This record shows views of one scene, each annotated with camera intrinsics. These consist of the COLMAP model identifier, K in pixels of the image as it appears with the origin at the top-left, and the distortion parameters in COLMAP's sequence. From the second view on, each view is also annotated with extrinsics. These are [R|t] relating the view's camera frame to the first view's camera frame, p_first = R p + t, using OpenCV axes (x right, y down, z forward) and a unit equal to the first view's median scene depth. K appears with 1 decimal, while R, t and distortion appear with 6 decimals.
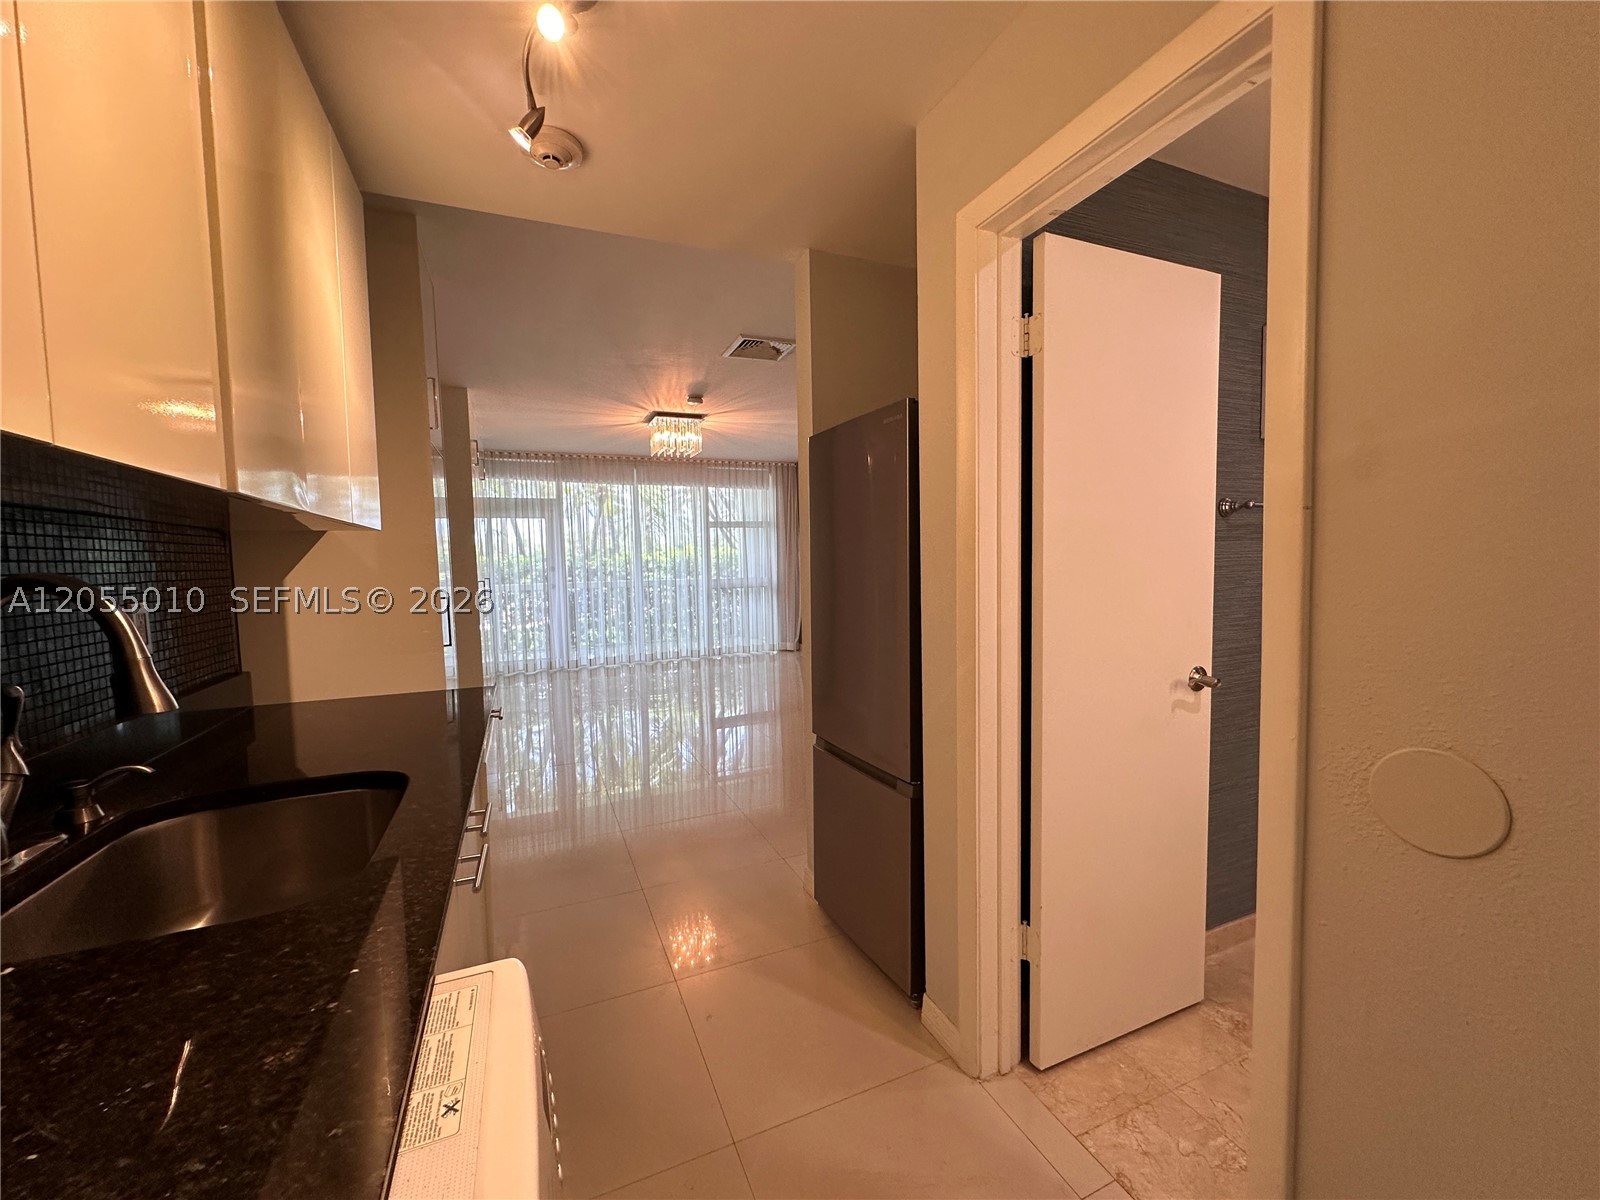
lens RADIAL K [[635.7, 0, 800.0], [0, 635.7, 600.0], [0, 0, 1]] dist [-0.006880, 0.000750]
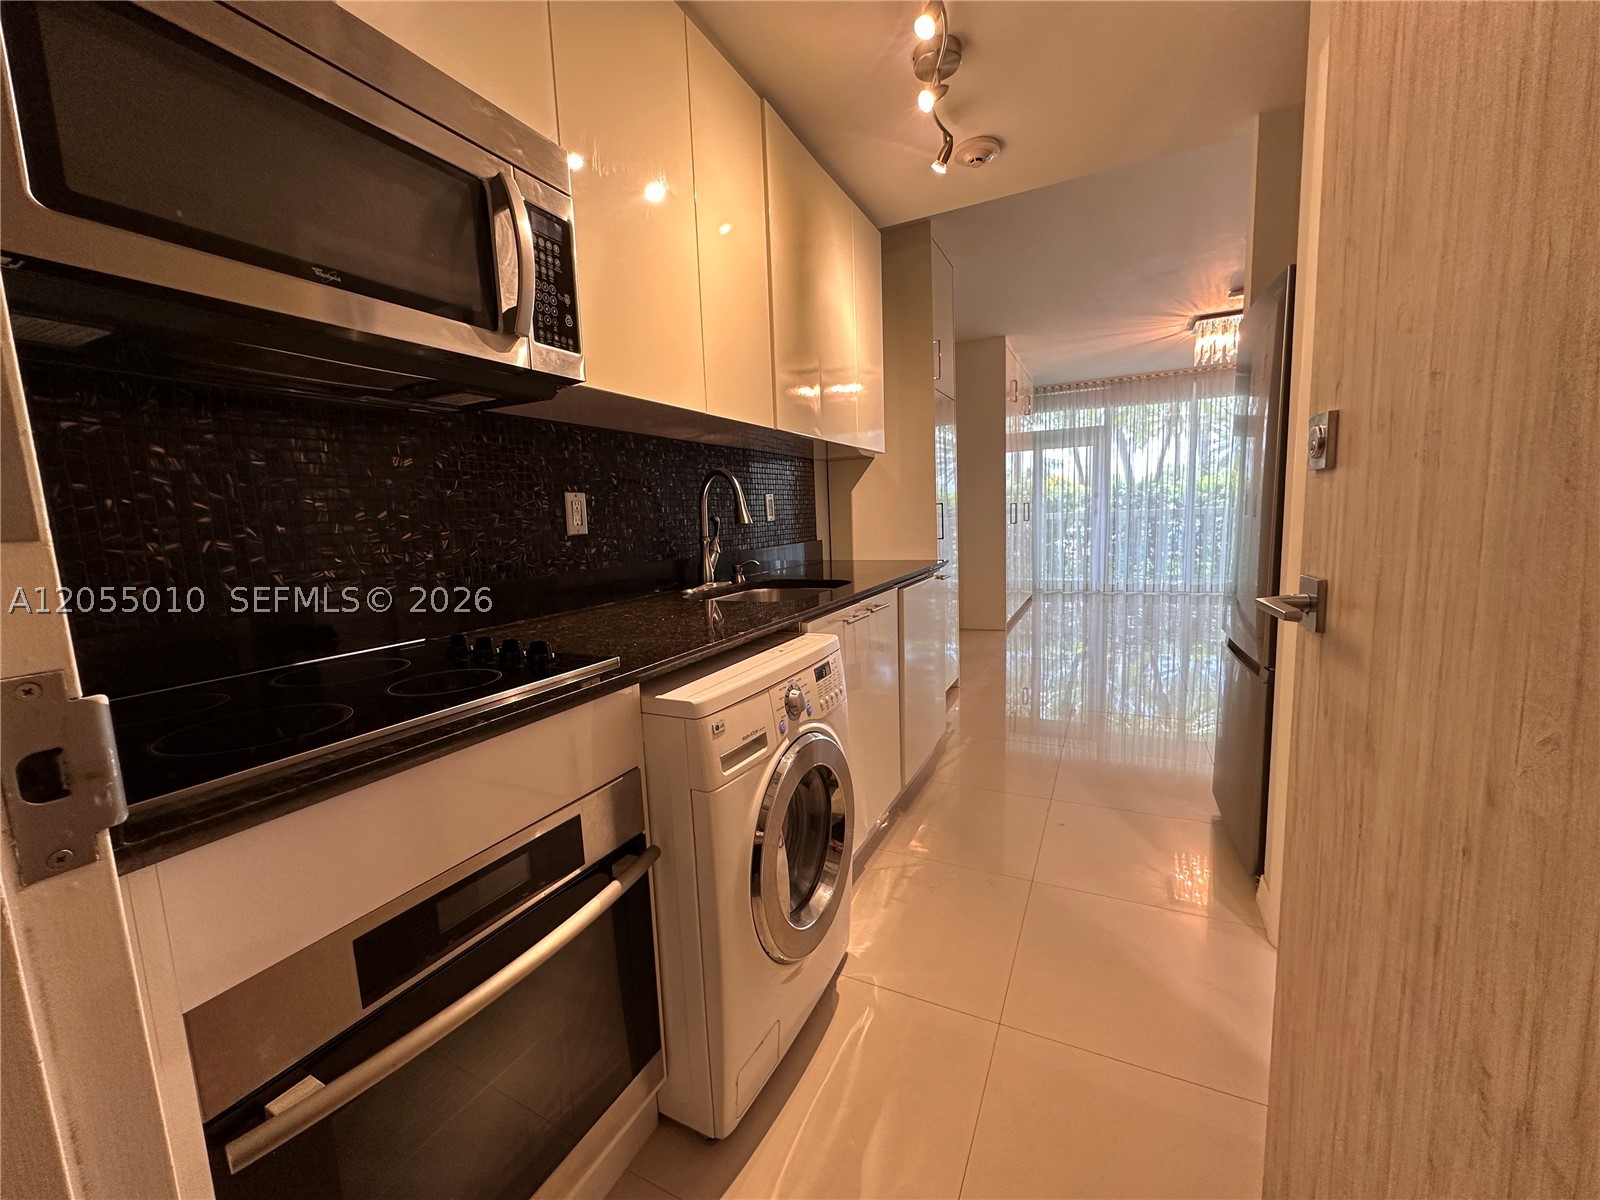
lens RADIAL K [[630.4, 0, 799.1], [0, 630.4, 596.9], [0, 0, 1]] dist [-0.001307, 0.000098]
pose [[0.641491, 0.094322, -0.761310, 0.097442], [-0.021787, 0.994252, 0.104824, 0.019600], [0.766821, -0.050657, 0.639859, -0.040225]]
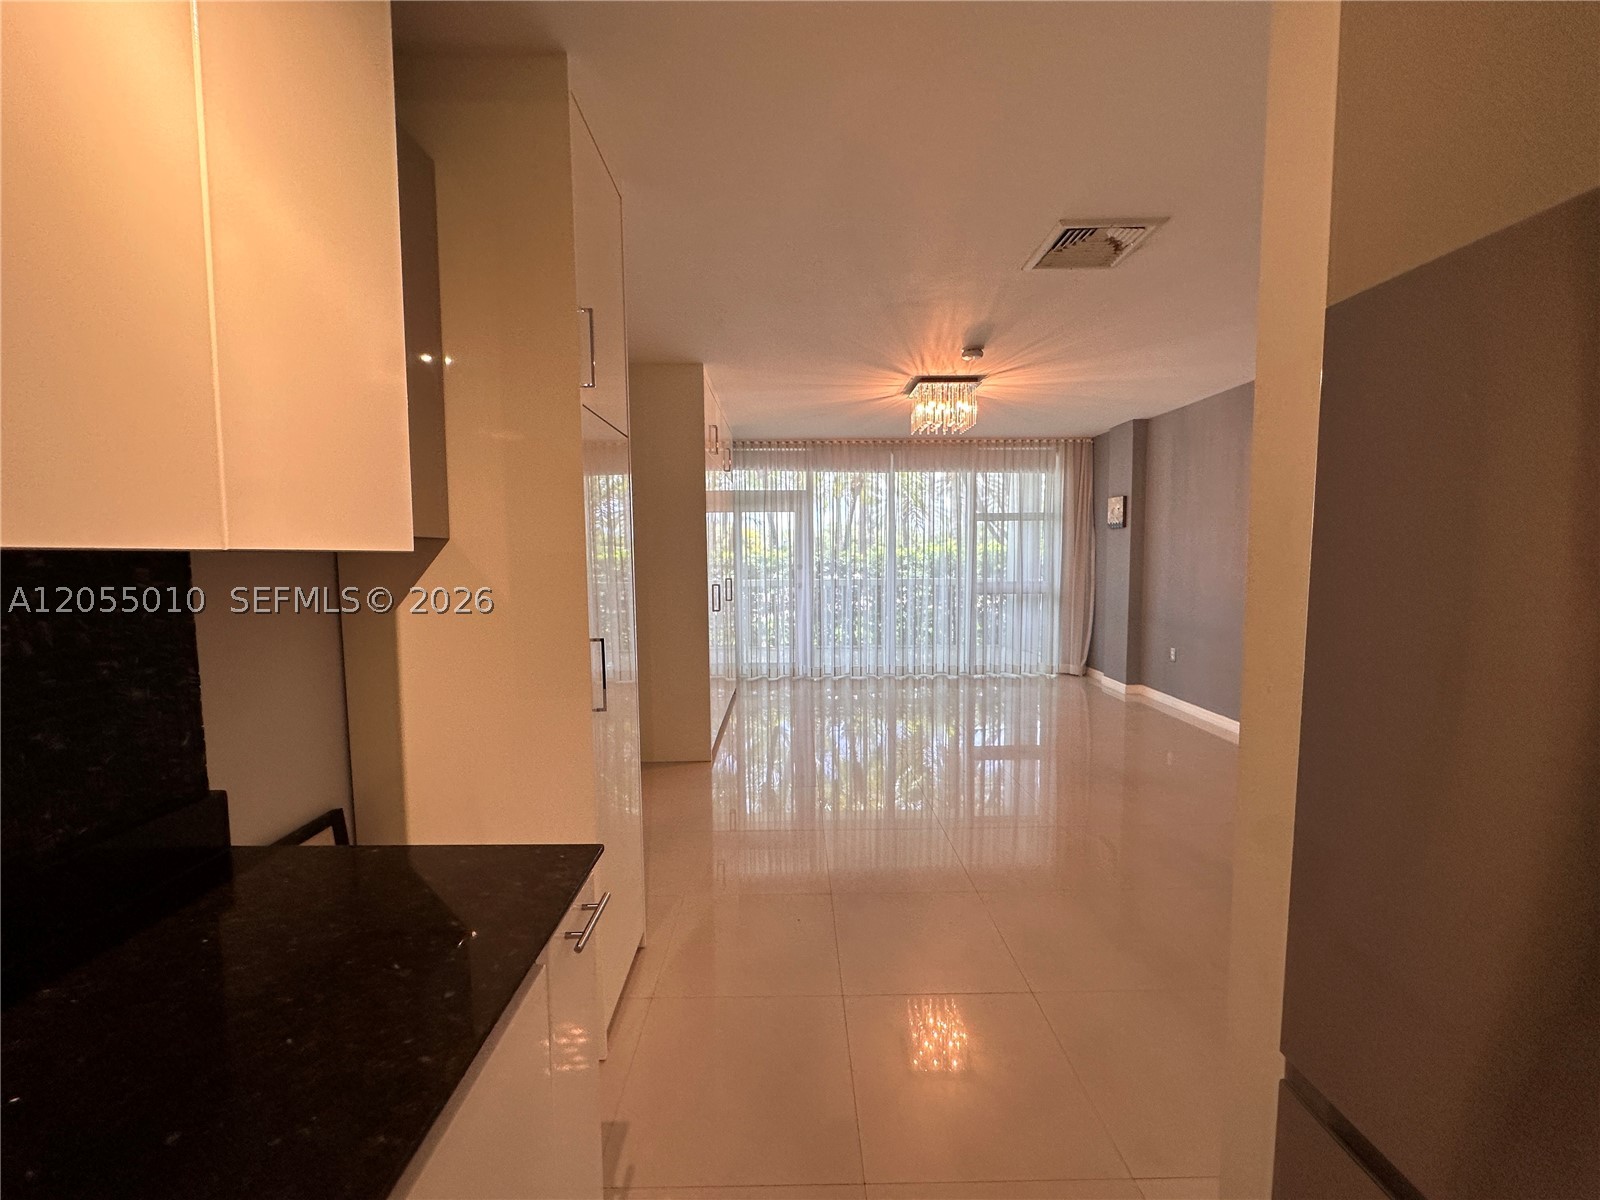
lens RADIAL K [[630.4, 0, 799.1], [0, 630.4, 596.9], [0, 0, 1]] dist [-0.001307, 0.000098]
pose [[0.921469, 0.043002, -0.386064, -0.035538], [-0.037799, 0.999063, 0.021059, -0.023992], [0.386608, -0.004813, 0.922232, 0.153820]]
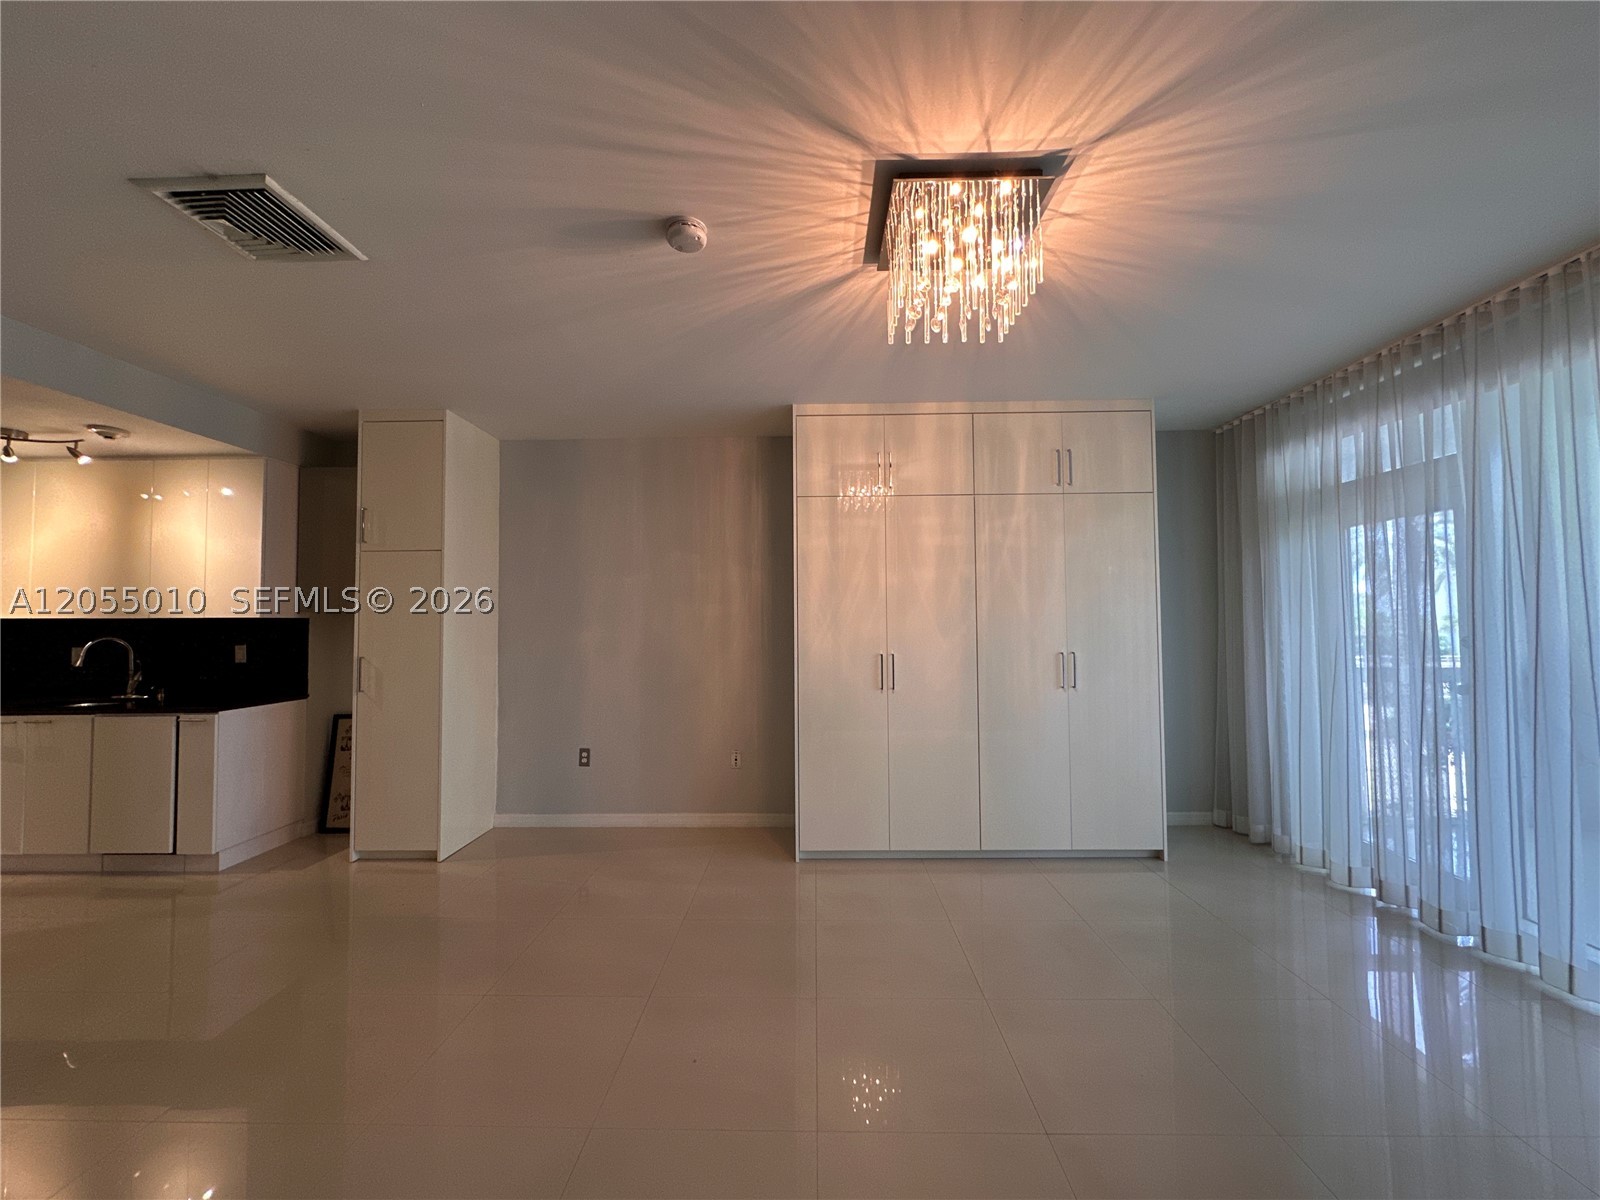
lens RADIAL K [[635.7, 0, 800.0], [0, 635.7, 600.0], [0, 0, 1]] dist [-0.006880, 0.000750]
pose [[-0.416982, -0.012663, -0.908826, 0.092717], [-0.040710, 0.999160, 0.004756, -0.060172], [0.908002, 0.038981, -0.417147, 0.821706]]
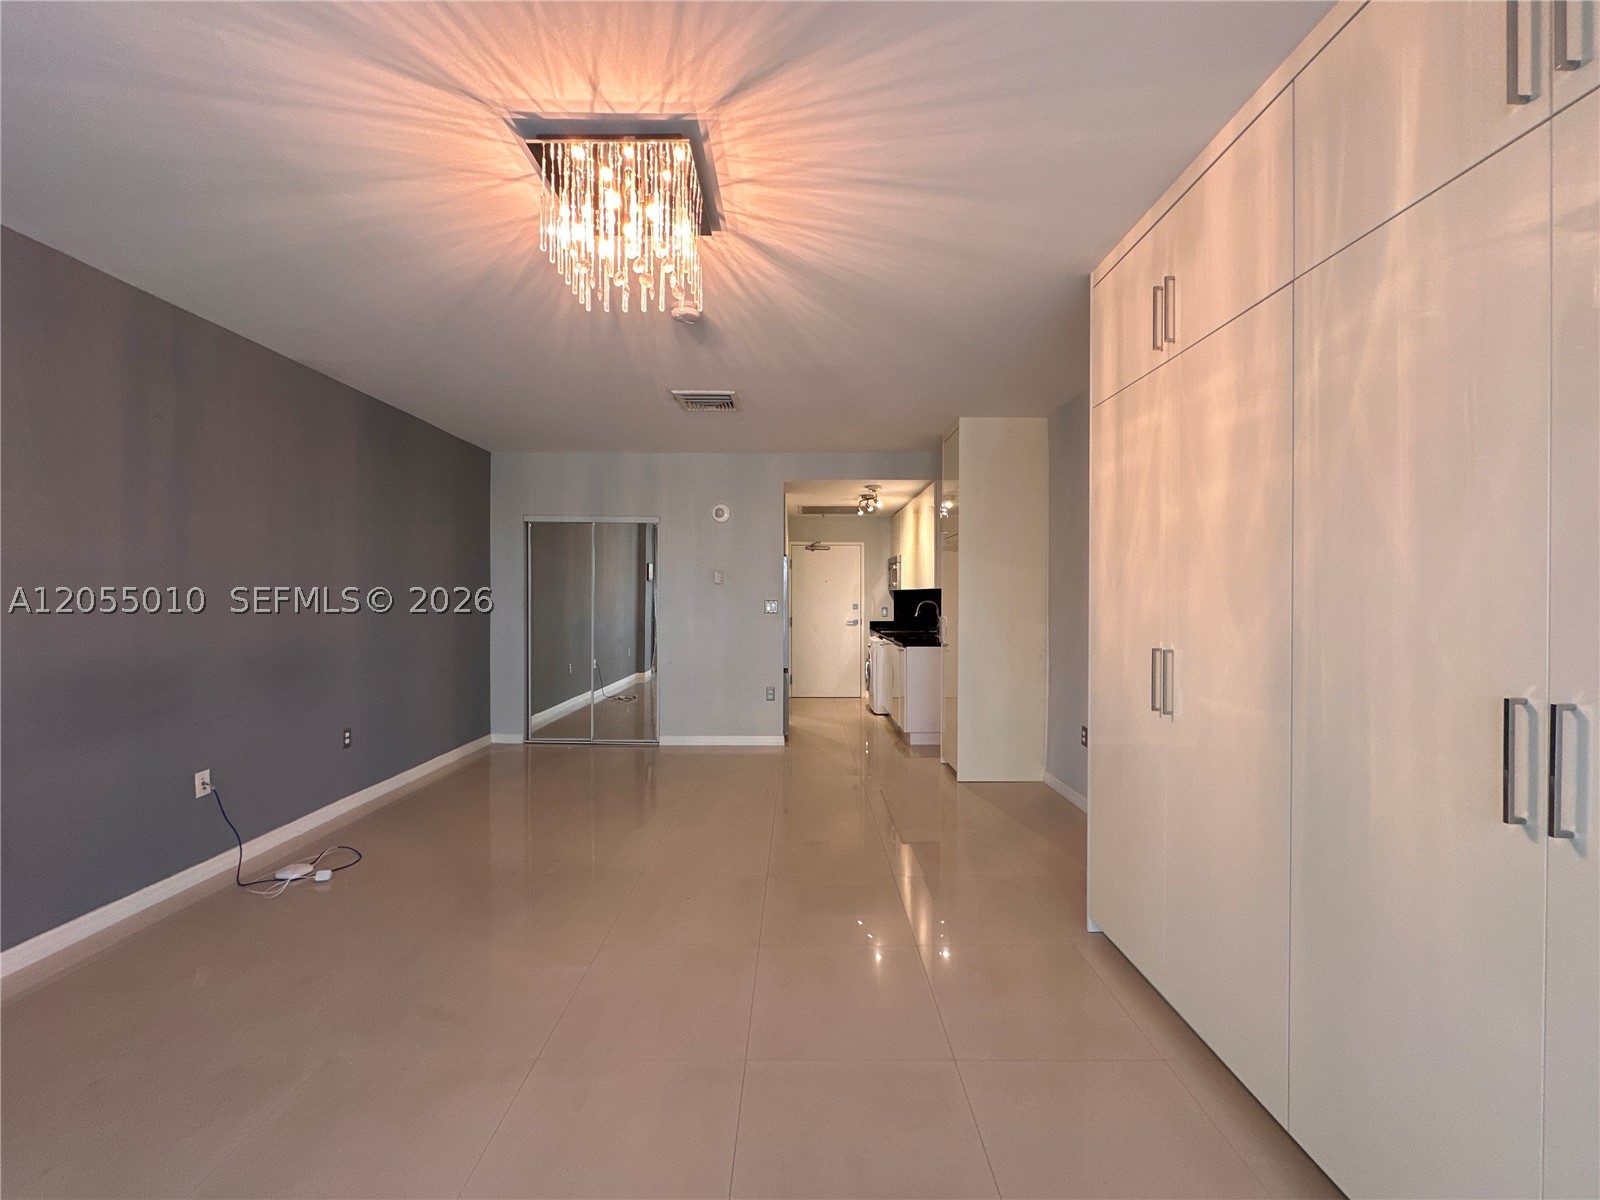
lens RADIAL K [[635.7, 0, 800.0], [0, 635.7, 600.0], [0, 0, 1]] dist [-0.006880, 0.000750]
pose [[-0.918430, 0.017042, 0.395215, -0.343610], [0.042084, 0.997611, 0.054781, -0.061398], [-0.393338, 0.066945, -0.916954, 0.988630]]
